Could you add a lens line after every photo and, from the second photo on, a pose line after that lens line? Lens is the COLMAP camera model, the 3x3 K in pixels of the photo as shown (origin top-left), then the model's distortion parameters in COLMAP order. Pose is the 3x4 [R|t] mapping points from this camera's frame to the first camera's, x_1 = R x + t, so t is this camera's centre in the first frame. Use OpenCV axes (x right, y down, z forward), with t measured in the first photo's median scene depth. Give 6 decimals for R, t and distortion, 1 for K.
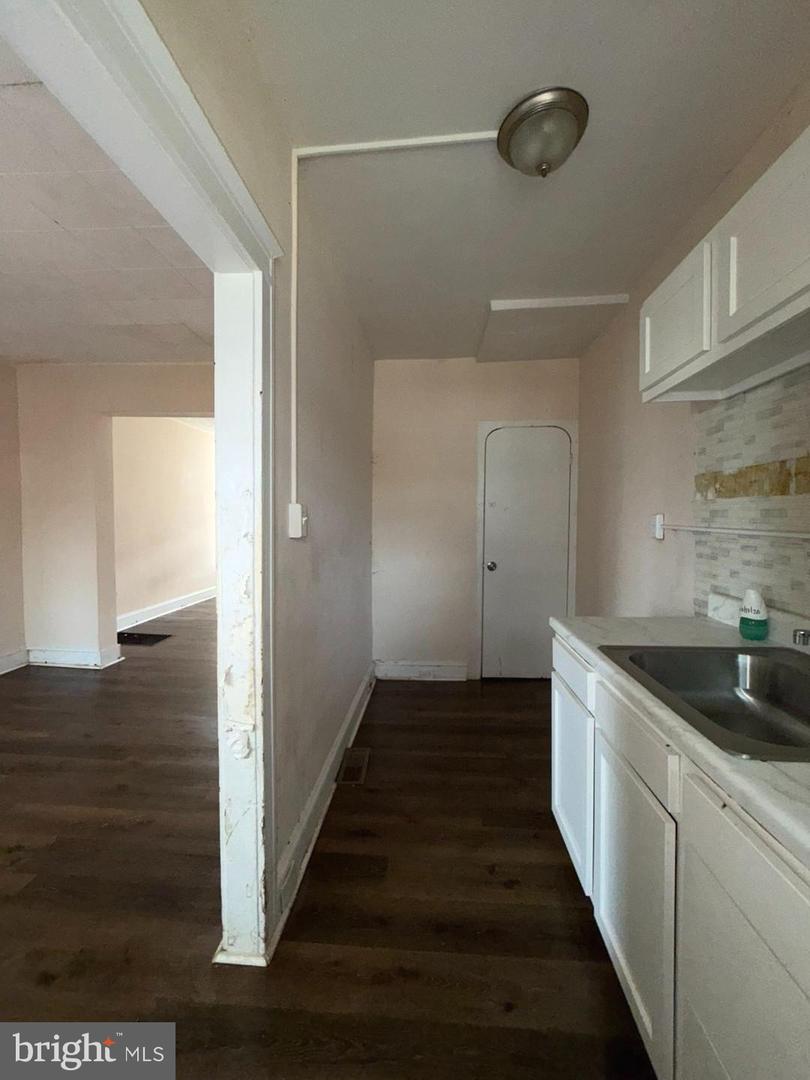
lens RADIAL K [[433.7, 0, 403.8], [0, 433.7, 538.8], [0, 0, 1]] dist [-0.001413, 0.000439]
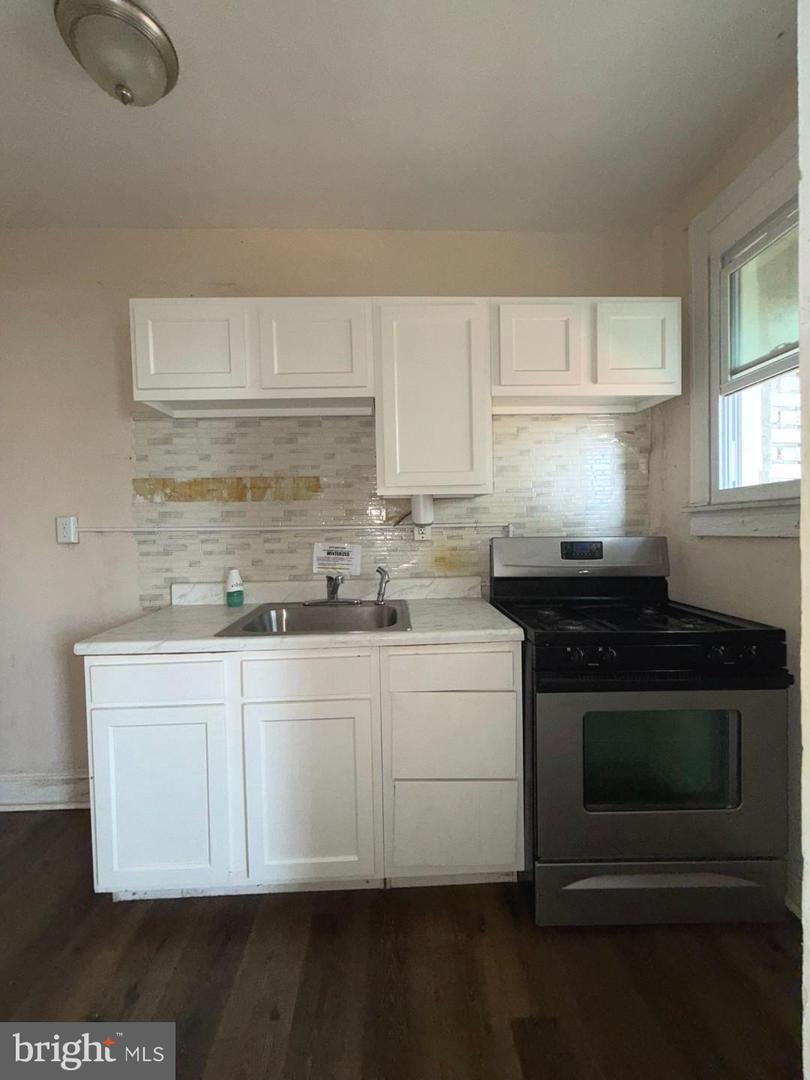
lens RADIAL K [[433.7, 0, 401.8], [0, 433.7, 540.7], [0, 0, 1]] dist [-0.001413, 0.000439]
pose [[-0.114378, -0.015774, 0.993312, -0.546677], [0.066800, 0.997489, 0.023532, 0.026982], [-0.991189, 0.069045, -0.113037, 0.577579]]
